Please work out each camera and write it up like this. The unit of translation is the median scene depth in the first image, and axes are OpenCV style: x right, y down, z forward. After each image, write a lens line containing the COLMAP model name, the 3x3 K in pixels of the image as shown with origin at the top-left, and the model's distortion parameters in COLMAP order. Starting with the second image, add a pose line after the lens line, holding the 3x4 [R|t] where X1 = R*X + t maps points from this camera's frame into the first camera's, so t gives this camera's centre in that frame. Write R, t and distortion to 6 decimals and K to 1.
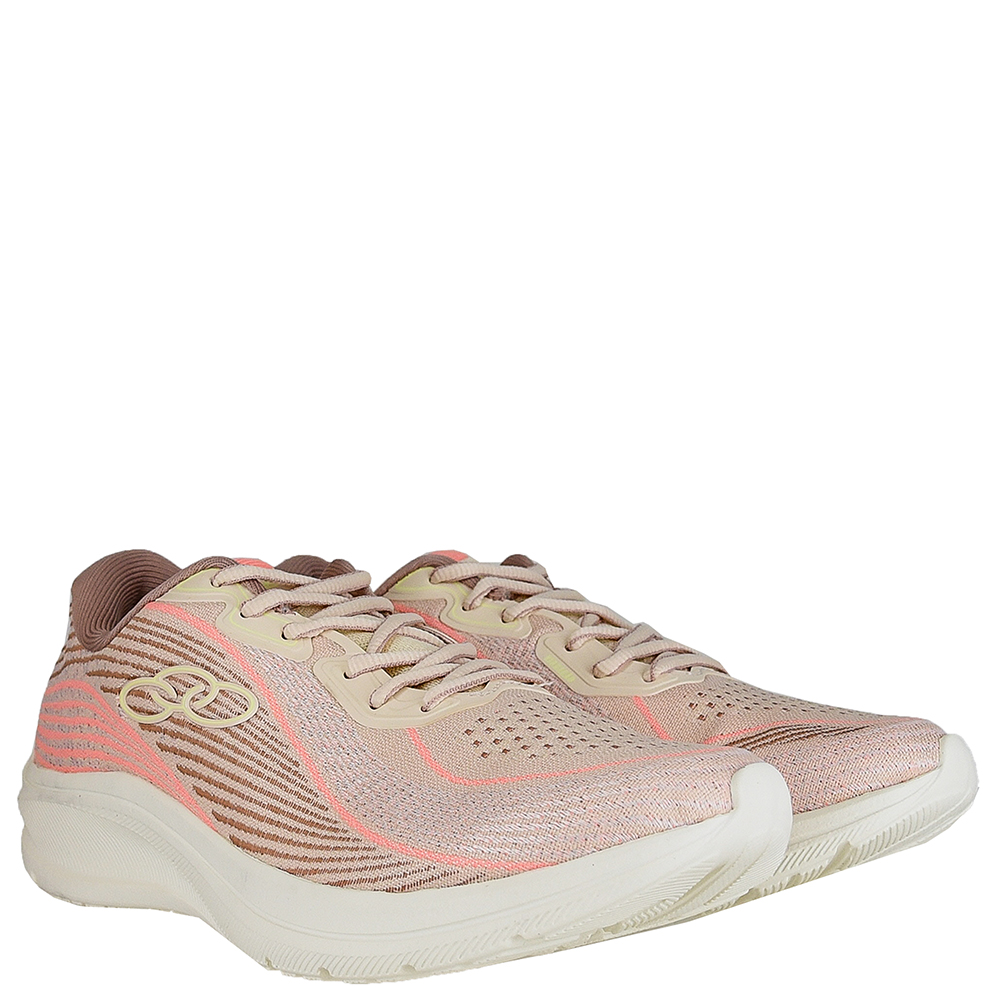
lens RADIAL K [[1001.4, 0, 499.7], [0, 1001.4, 500.0], [0, 0, 1]] dist [-0.029656, 0.000000]
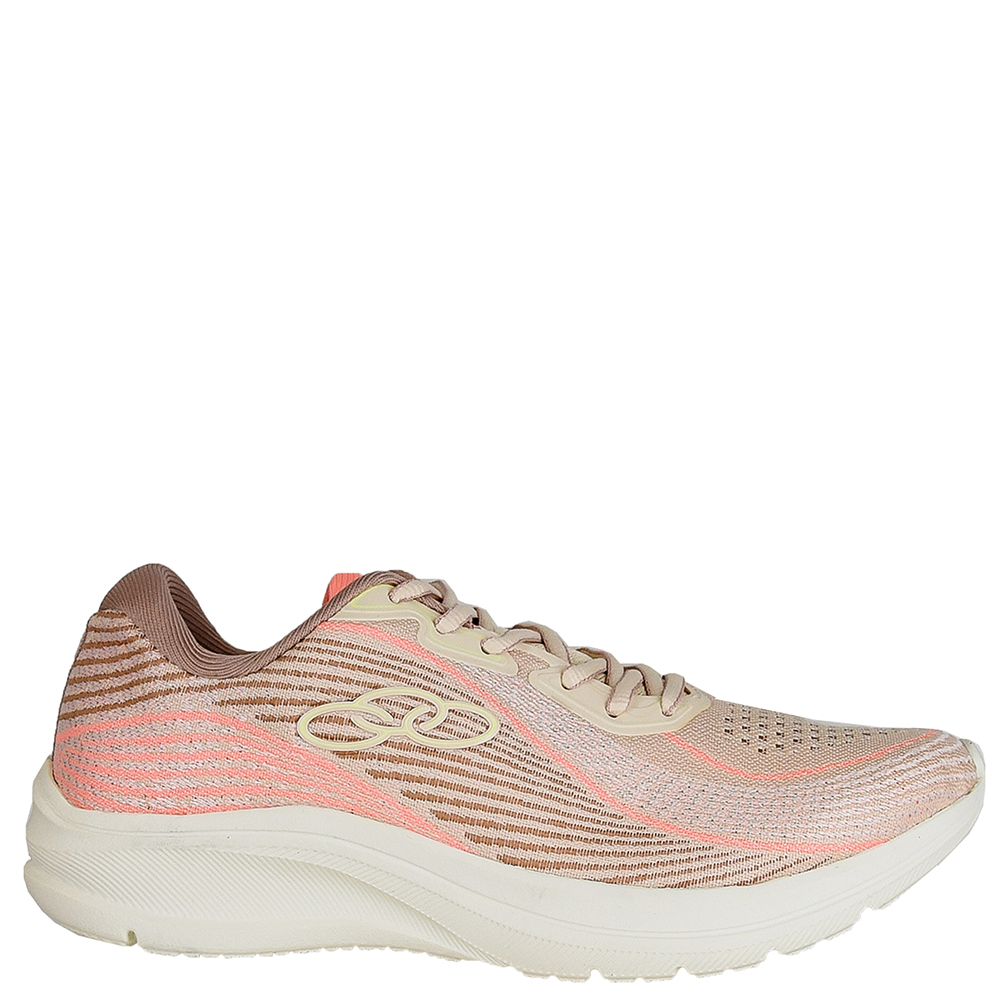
lens RADIAL K [[1001.4, 0, 499.5], [0, 1001.4, 500.1], [0, 0, 1]] dist [-0.029656, 0.000000]
pose [[0.946193, 0.001853, 0.323598, -0.555571], [-0.002132, 0.999998, 0.000507, -0.014896], [-0.323596, -0.001169, 0.946194, 0.061017]]
